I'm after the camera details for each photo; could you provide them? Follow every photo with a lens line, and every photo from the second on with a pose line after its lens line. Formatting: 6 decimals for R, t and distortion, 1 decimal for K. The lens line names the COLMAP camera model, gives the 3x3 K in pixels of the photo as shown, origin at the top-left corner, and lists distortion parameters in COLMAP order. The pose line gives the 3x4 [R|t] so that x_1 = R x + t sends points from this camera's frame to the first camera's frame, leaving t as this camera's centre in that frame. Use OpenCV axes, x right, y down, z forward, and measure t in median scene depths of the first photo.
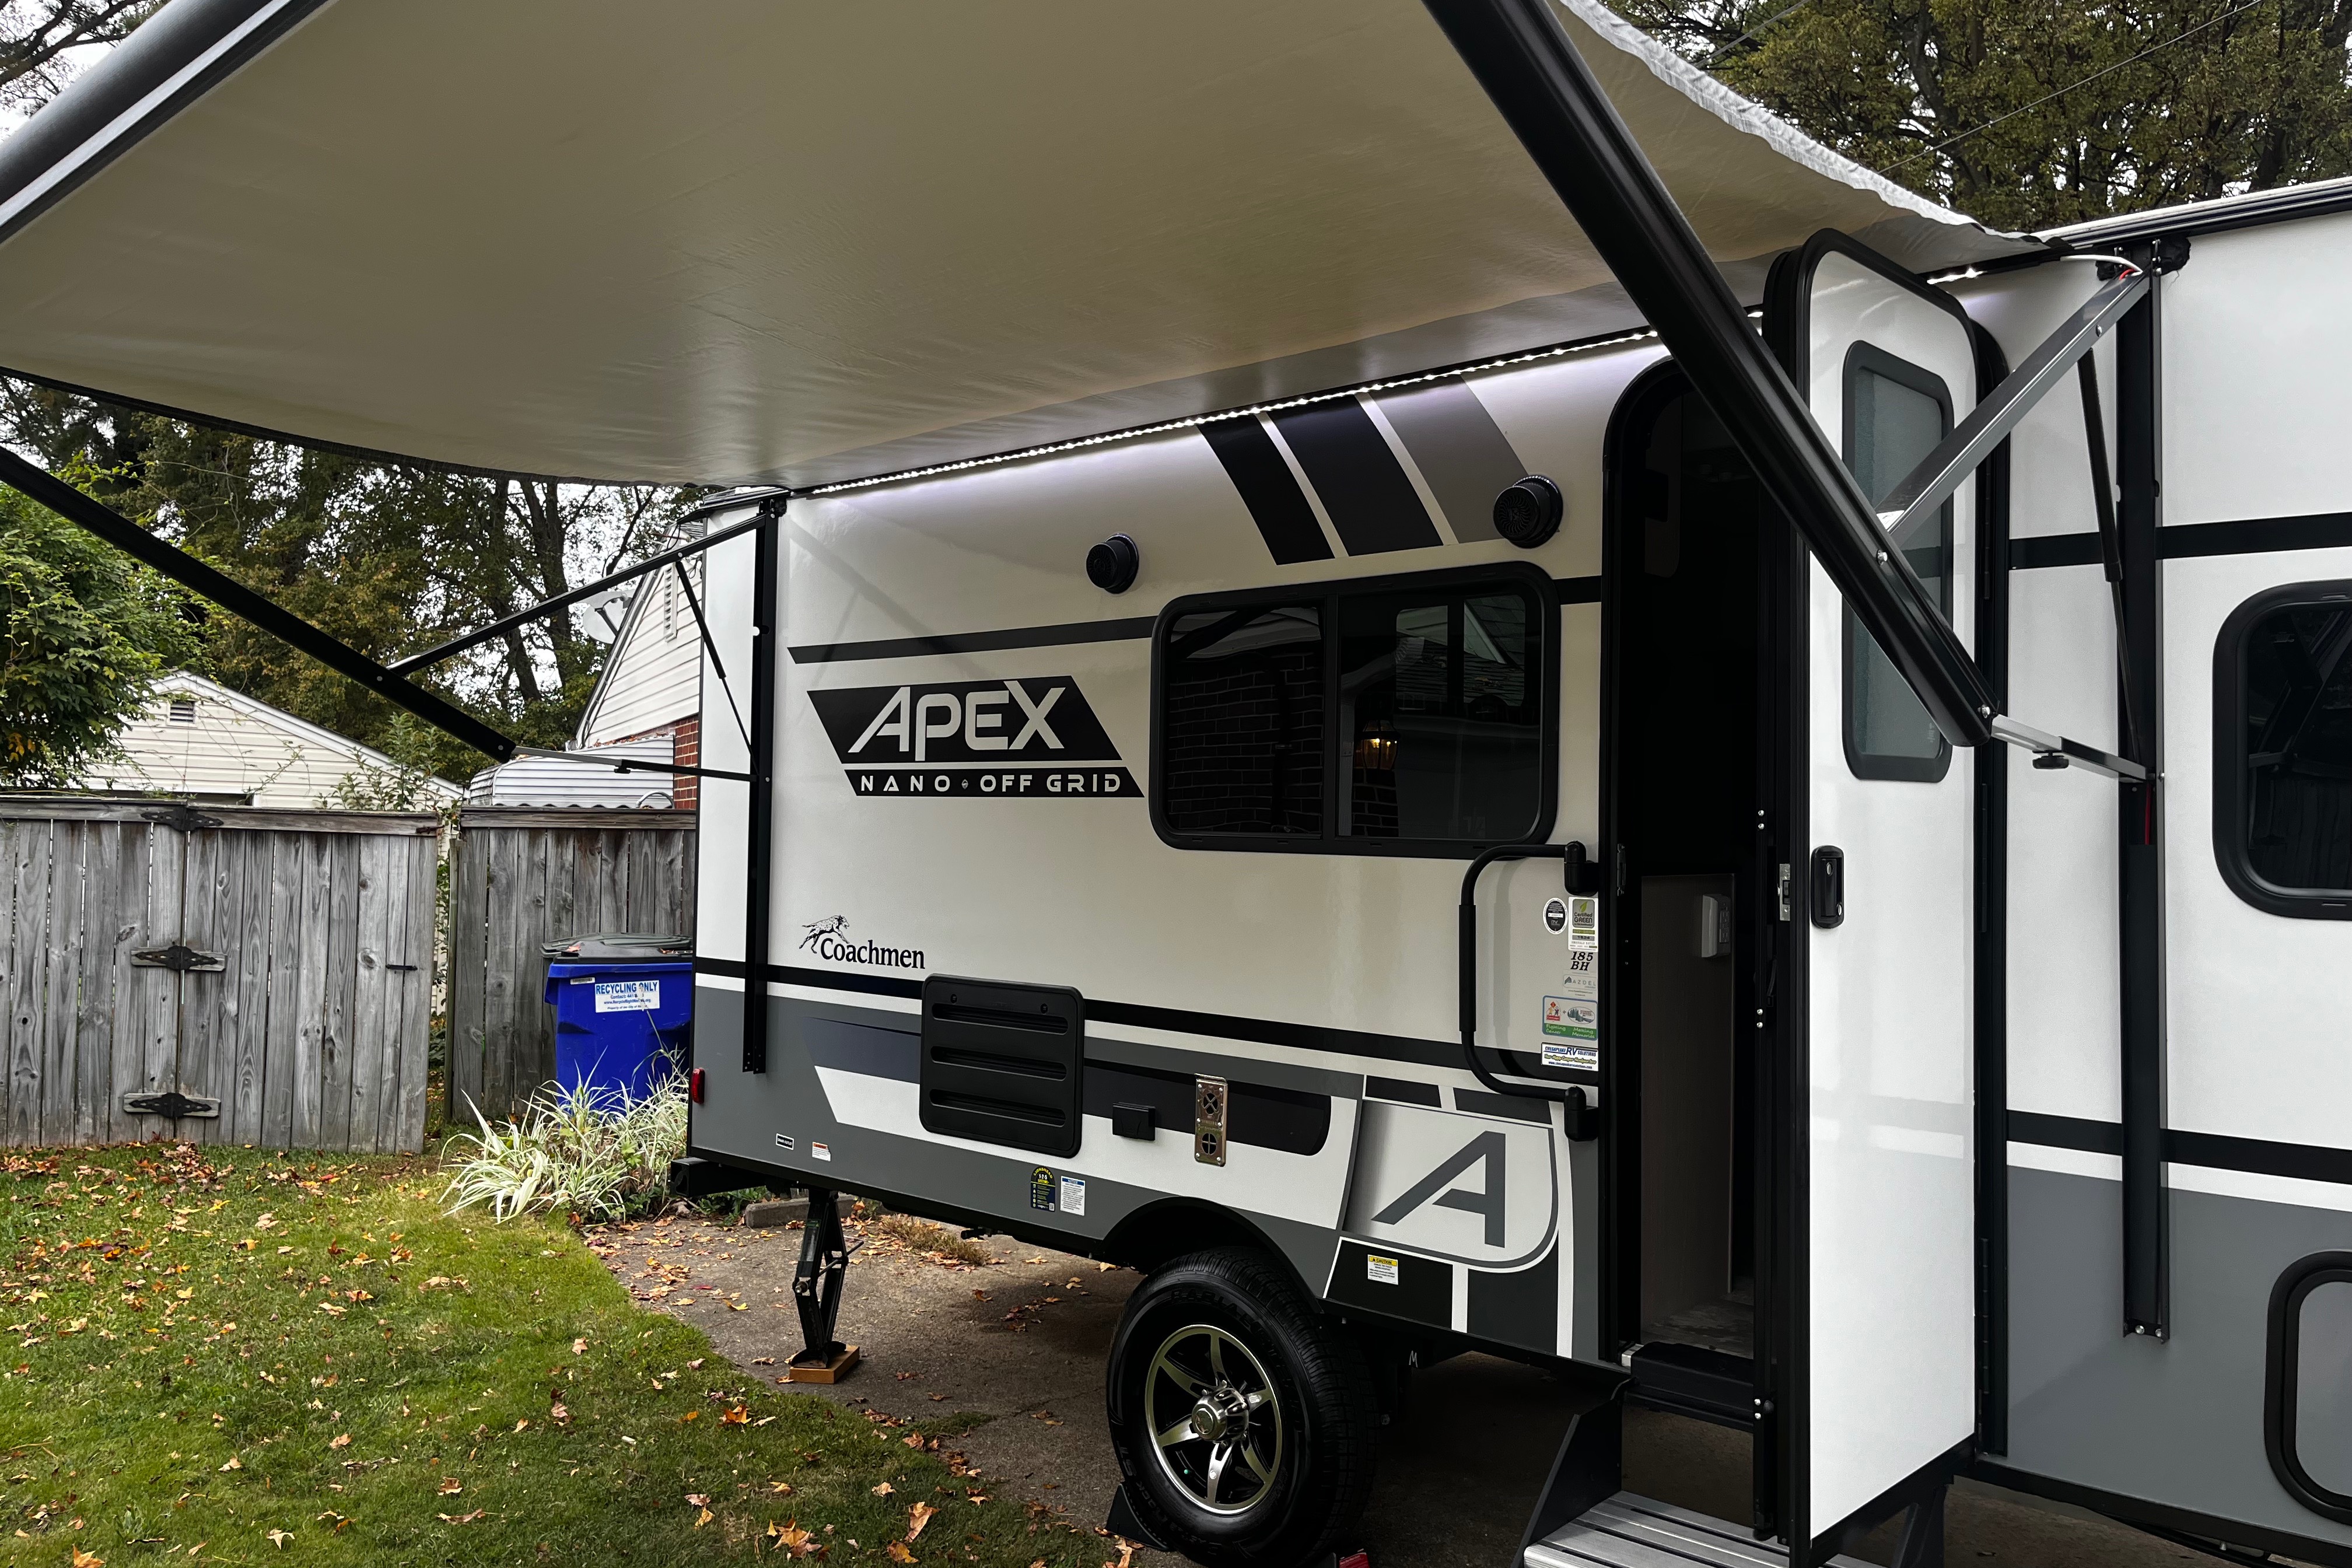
lens RADIAL K [[1786.0, 0, 1185.0], [0, 1786.0, 791.5], [0, 0, 1]] dist [0.053517, -0.062493]
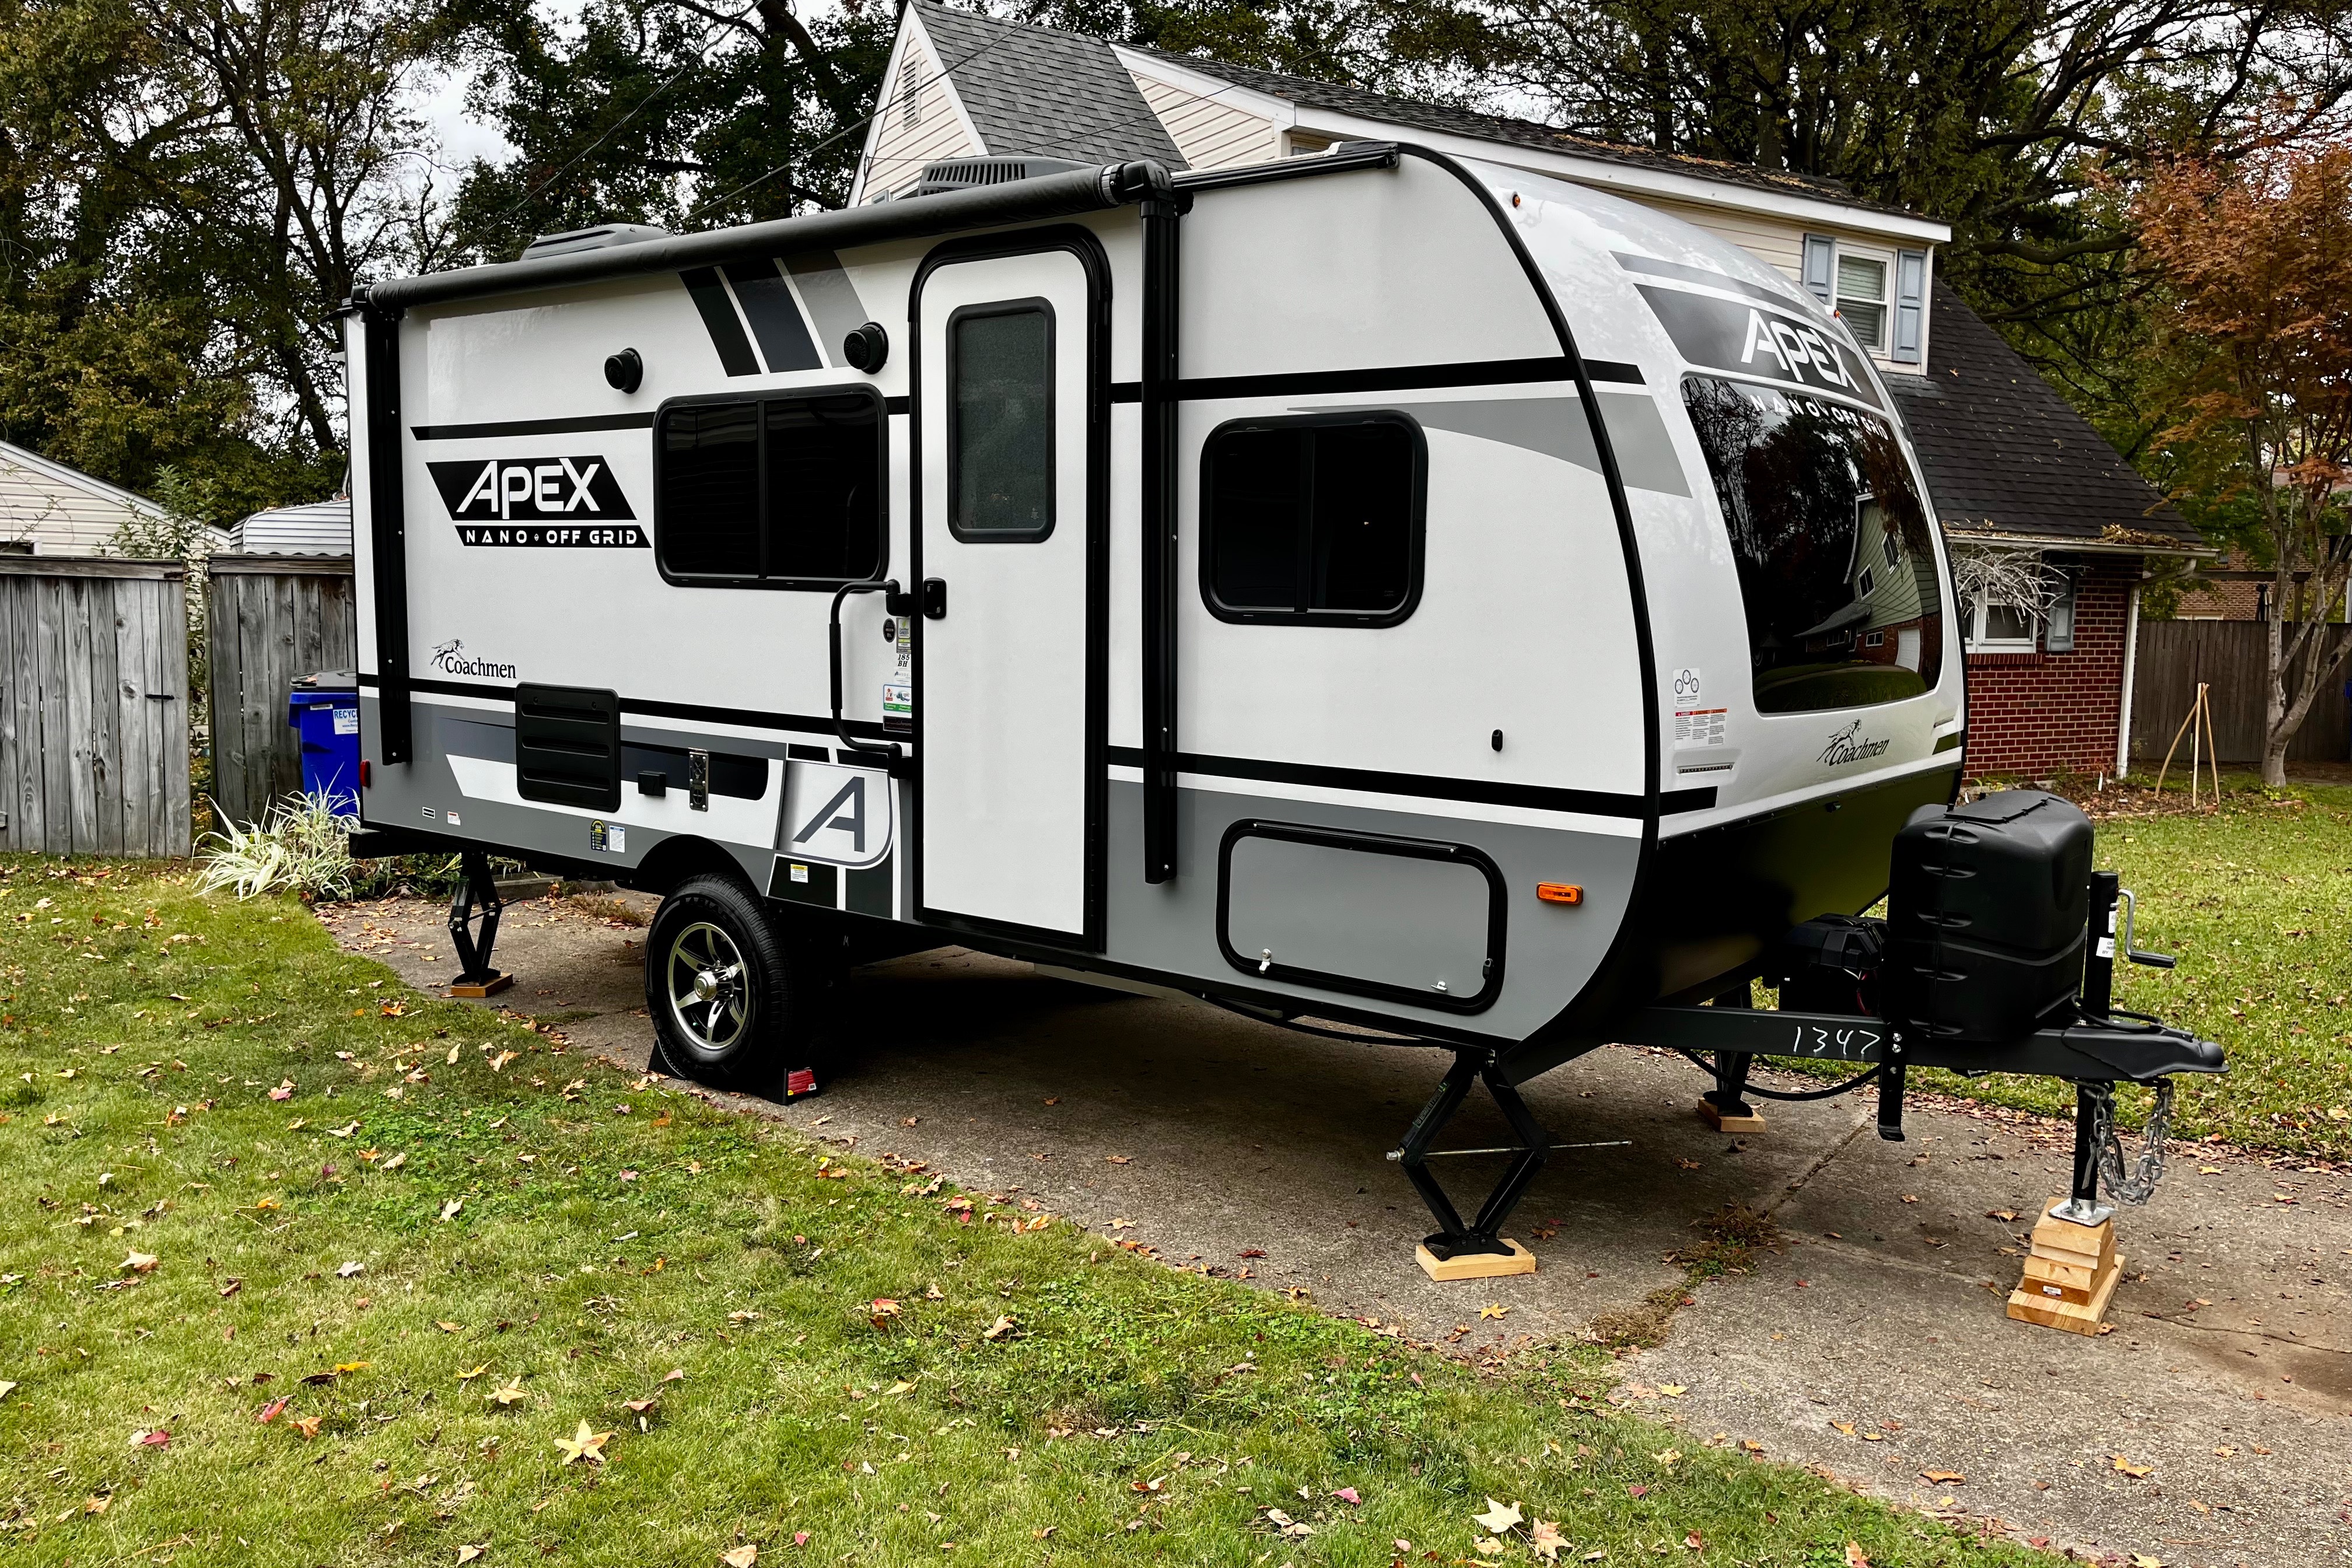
lens RADIAL K [[1776.6, 0, 1181.8], [0, 1776.6, 779.1], [0, 0, 1]] dist [0.077177, -0.120036]
pose [[0.997122, -0.008766, 0.075308, 0.235945], [-0.001229, 0.991295, 0.131653, -0.001907], [-0.075807, -0.131367, 0.988431, -0.343119]]
